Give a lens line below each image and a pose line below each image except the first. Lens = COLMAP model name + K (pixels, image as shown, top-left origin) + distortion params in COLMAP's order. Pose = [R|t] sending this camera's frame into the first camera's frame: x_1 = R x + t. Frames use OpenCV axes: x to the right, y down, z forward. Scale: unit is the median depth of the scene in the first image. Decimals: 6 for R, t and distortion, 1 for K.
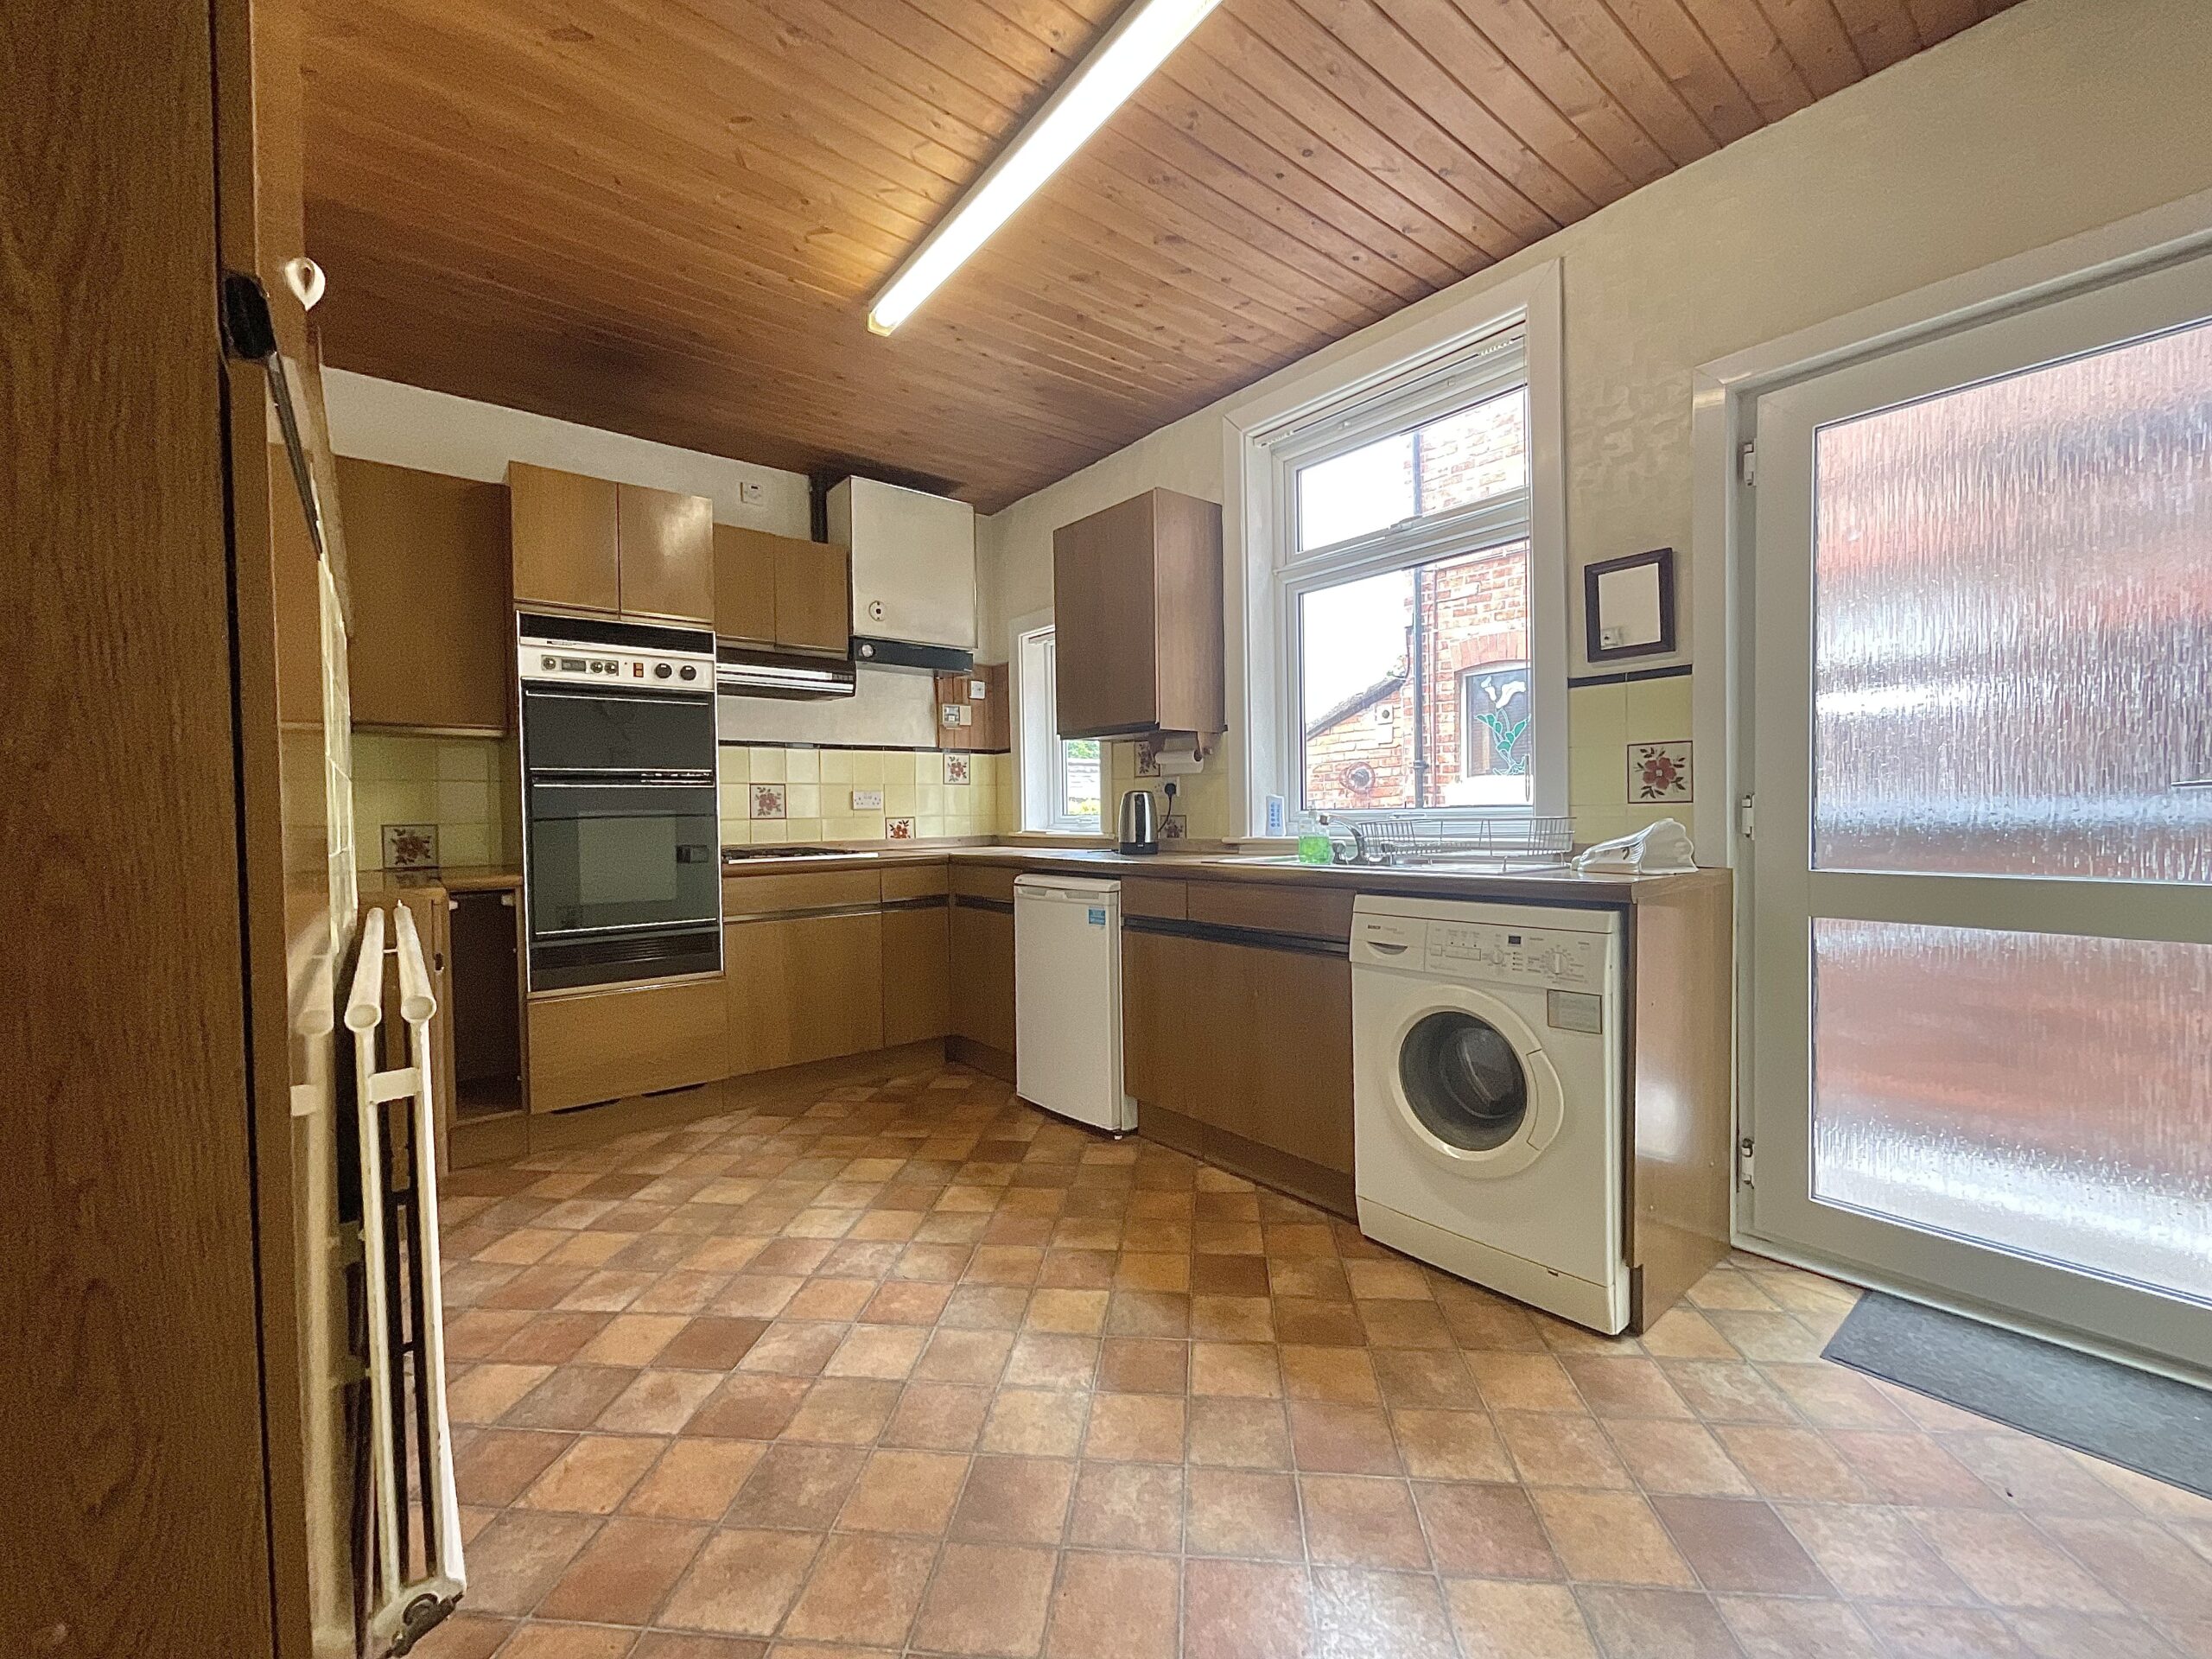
lens RADIAL K [[897.4, 0, 1106.0], [0, 897.4, 829.5], [0, 0, 1]] dist [-0.019044, 0.017883]
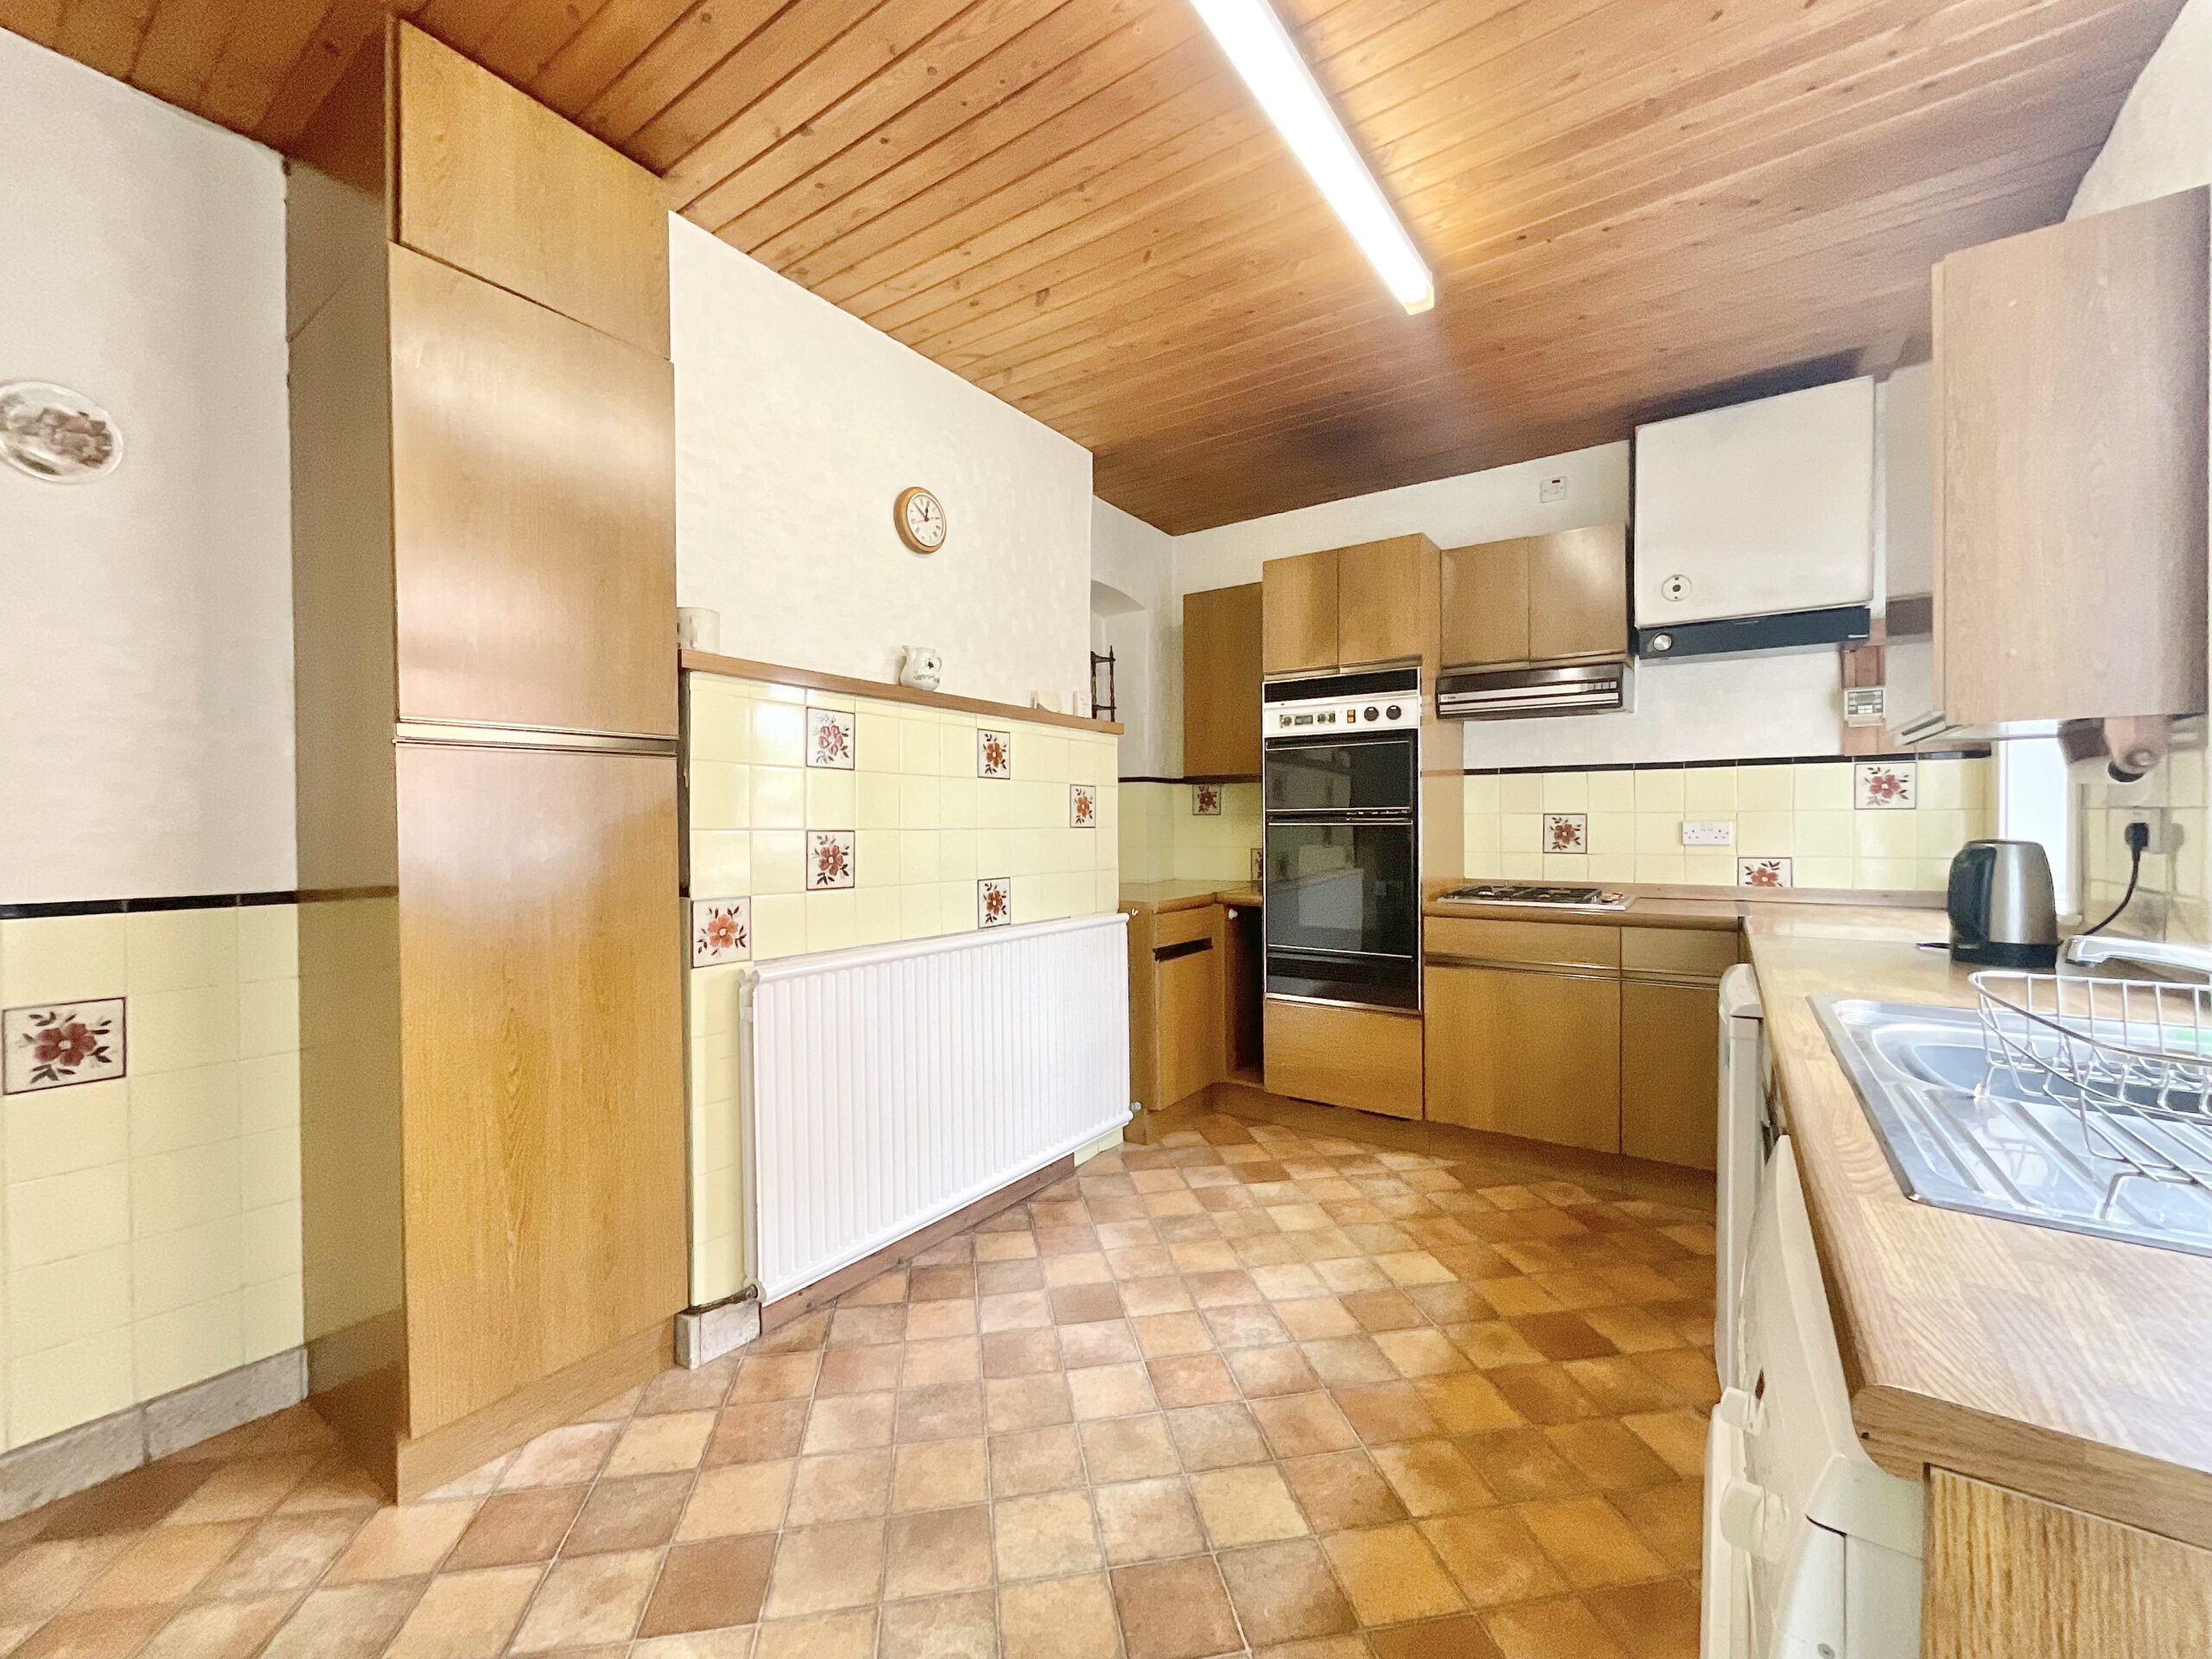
lens RADIAL K [[897.4, 0, 1106.0], [0, 897.4, 829.5], [0, 0, 1]] dist [-0.019044, 0.017883]
pose [[0.284109, 0.020885, -0.958564, 0.471641], [-0.018026, 0.999702, 0.016438, -0.058324], [0.958622, 0.012609, 0.284401, 0.441606]]
